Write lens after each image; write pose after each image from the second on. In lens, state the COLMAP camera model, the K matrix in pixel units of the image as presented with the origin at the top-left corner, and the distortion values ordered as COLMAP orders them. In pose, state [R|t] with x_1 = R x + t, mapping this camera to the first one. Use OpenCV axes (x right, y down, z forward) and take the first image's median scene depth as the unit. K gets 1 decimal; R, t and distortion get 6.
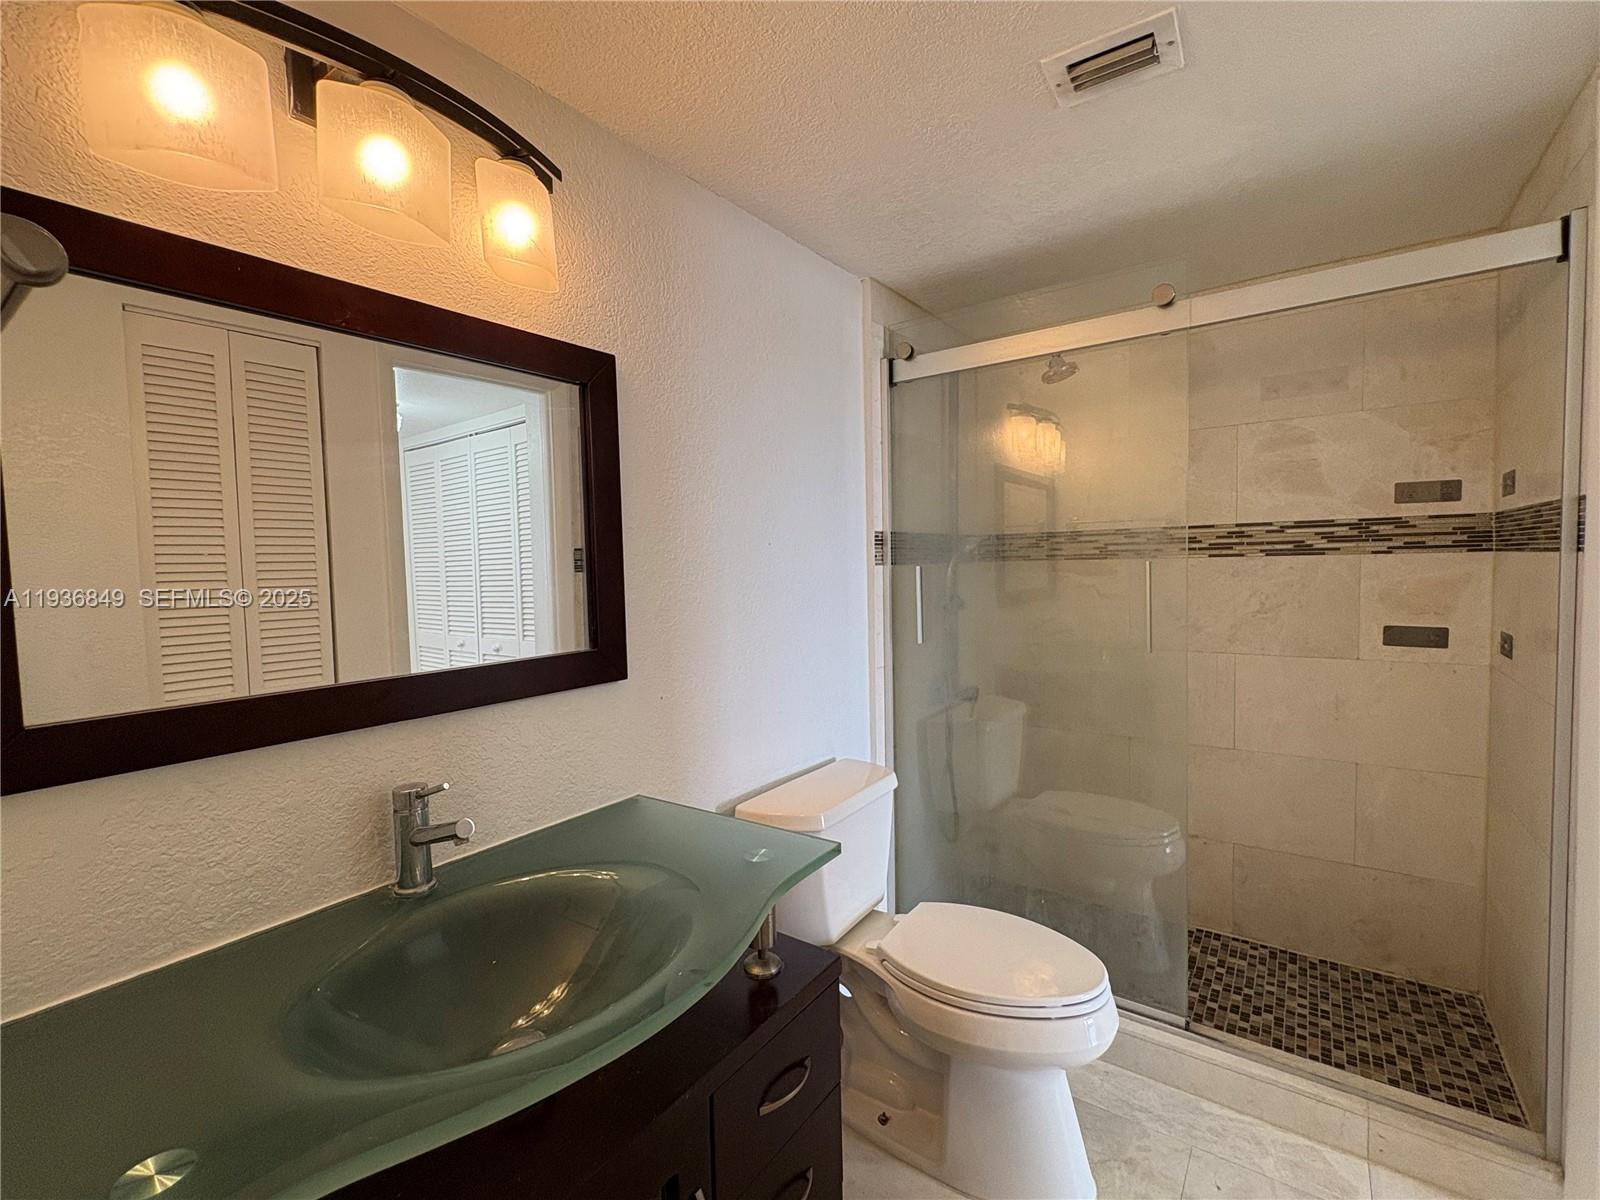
lens RADIAL K [[698.1, 0, 797.3], [0, 698.1, 603.1], [0, 0, 1]] dist [0.002411, 0.000332]
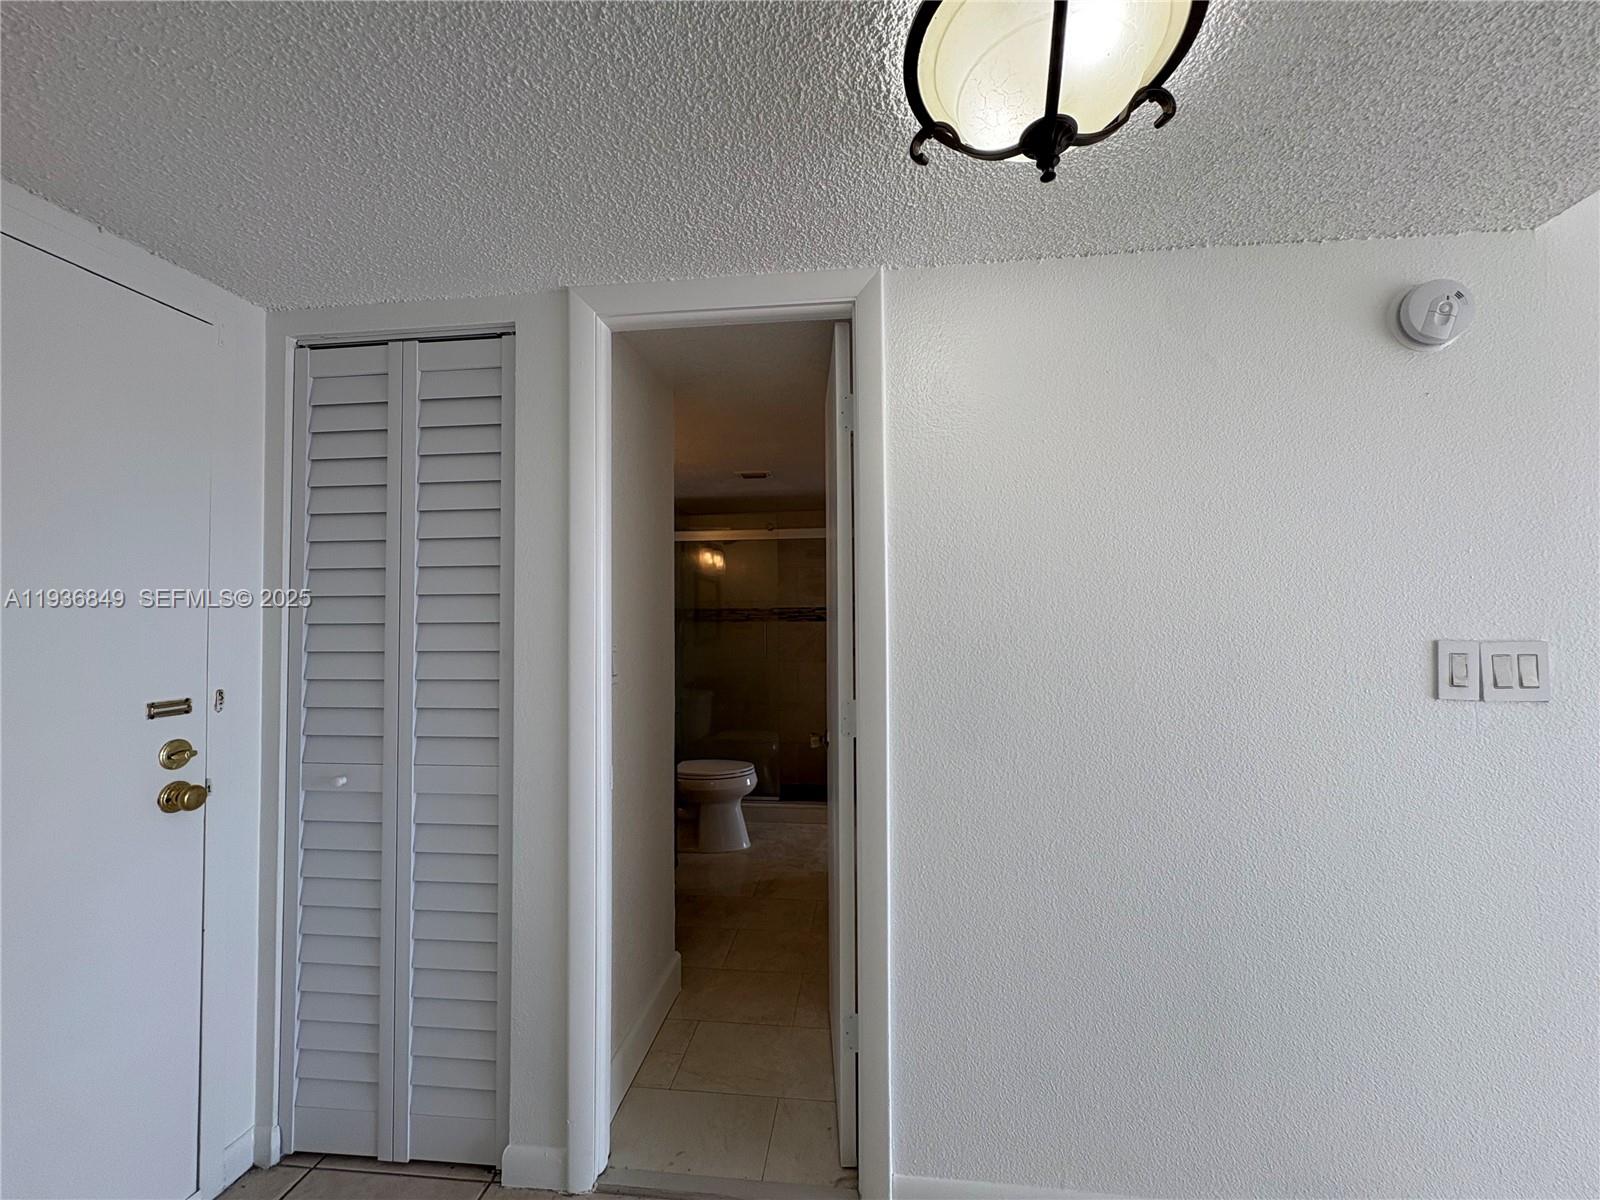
lens RADIAL K [[629.5, 0, 803.3], [0, 629.5, 602.1], [0, 0, 1]] dist [-0.002560, -0.000194]
pose [[0.867188, 0.033163, 0.496875, -0.437774], [0.015914, 0.995425, -0.094213, 0.072534], [-0.497727, 0.089608, 0.862693, -0.892620]]
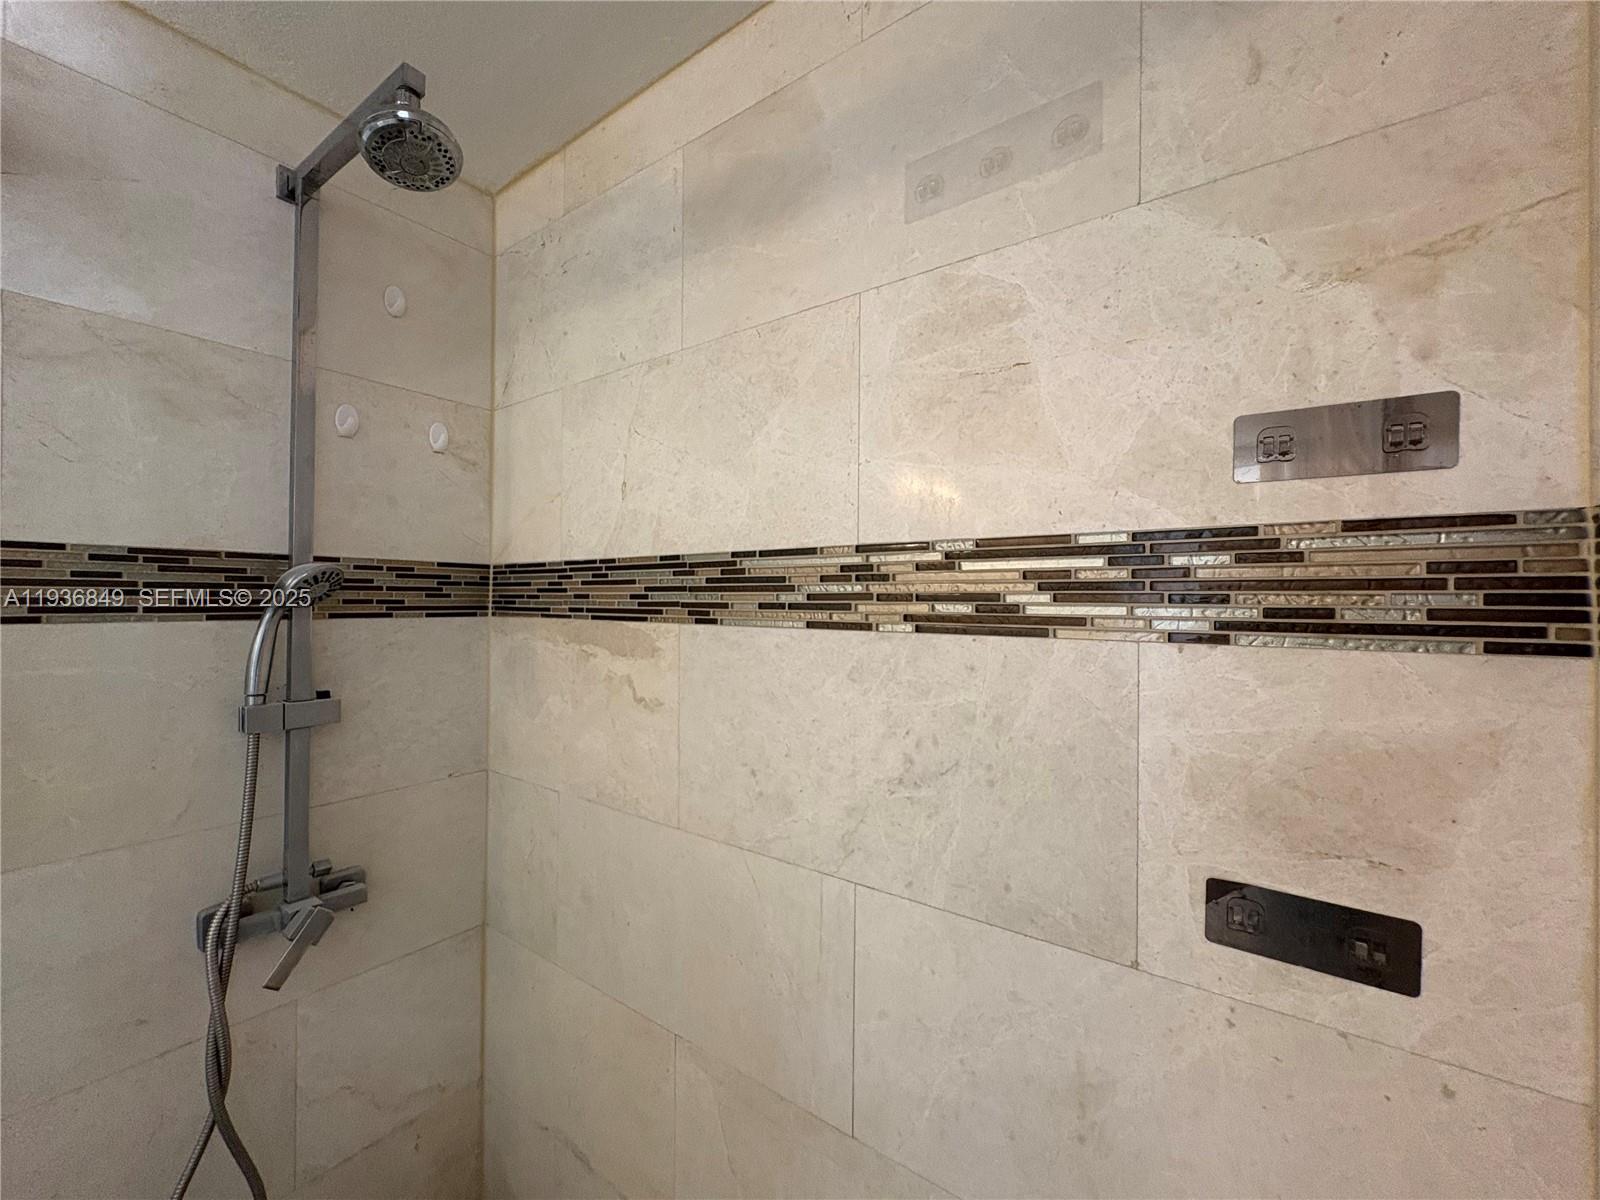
lens RADIAL K [[629.5, 0, 801.6], [0, 629.5, 604.8], [0, 0, 1]] dist [-0.002560, -0.000194]
pose [[0.999192, 0.036955, 0.015814, 0.639329], [-0.035936, 0.997524, -0.060454, -0.062953], [-0.018009, 0.059837, 0.998046, 0.706512]]
